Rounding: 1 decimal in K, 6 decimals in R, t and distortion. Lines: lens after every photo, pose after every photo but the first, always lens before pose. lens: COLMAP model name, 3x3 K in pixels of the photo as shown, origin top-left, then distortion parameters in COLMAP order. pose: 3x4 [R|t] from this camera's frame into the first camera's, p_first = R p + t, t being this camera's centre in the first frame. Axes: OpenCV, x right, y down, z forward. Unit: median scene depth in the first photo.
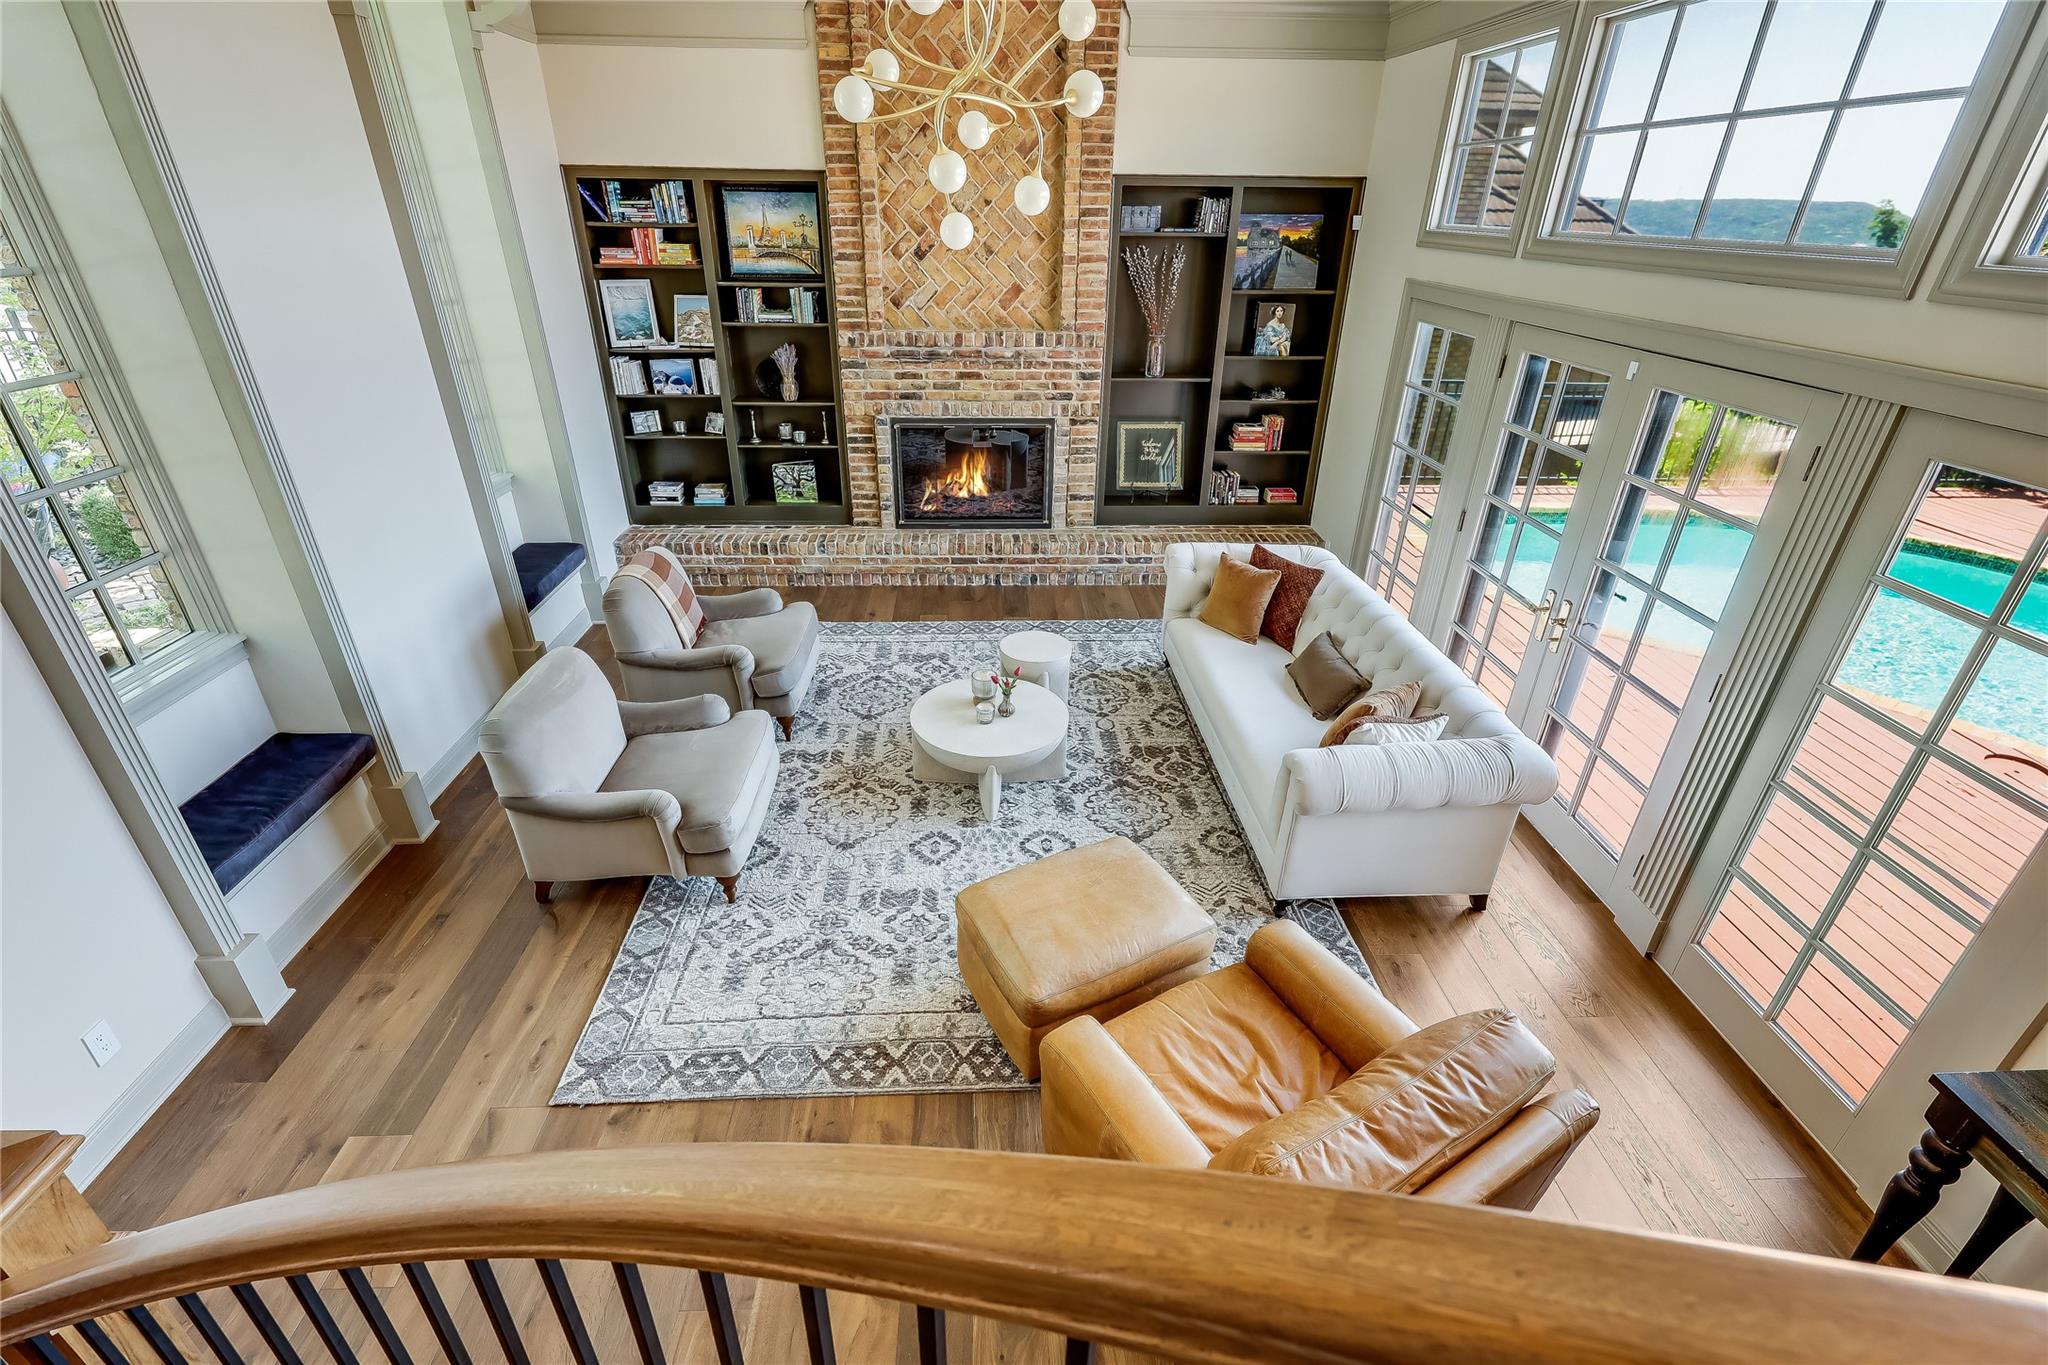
lens RADIAL K [[902.0, 0, 1024.0], [0, 902.0, 682.5], [0, 0, 1]] dist [-0.001144, 0.000004]
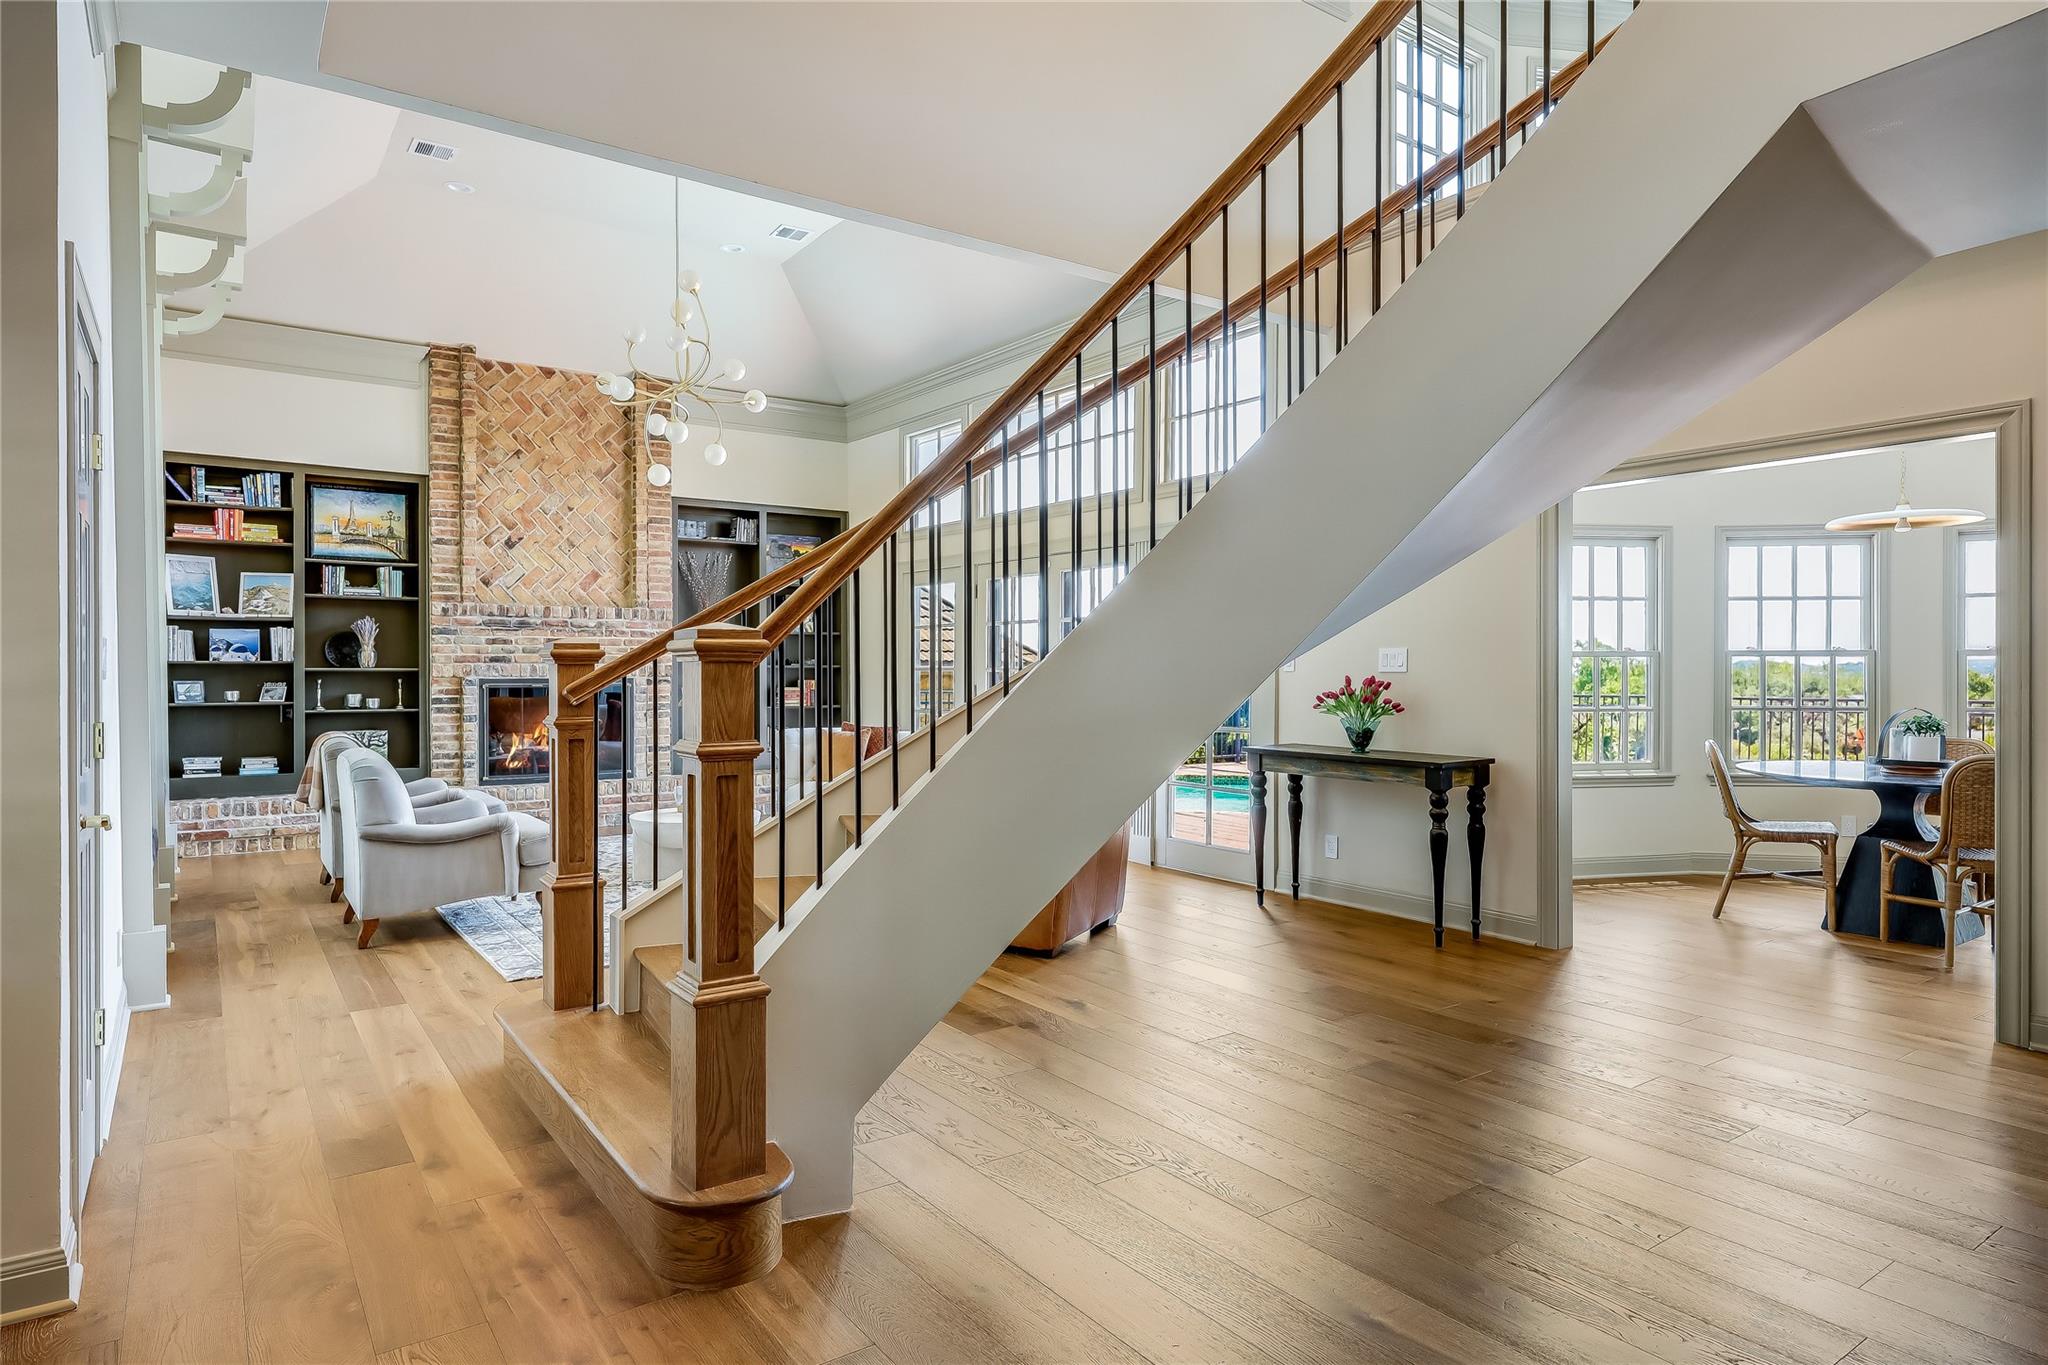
lens RADIAL K [[1163.3, 0, 1024.0], [0, 1163.3, 682.5], [0, 0, 1]] dist [0.004834, 0.001054]
pose [[0.836905, -0.018780, 0.547026, -0.377185], [0.267904, 0.885568, -0.379468, 0.425367], [-0.477303, 0.464129, 0.746168, -0.354662]]
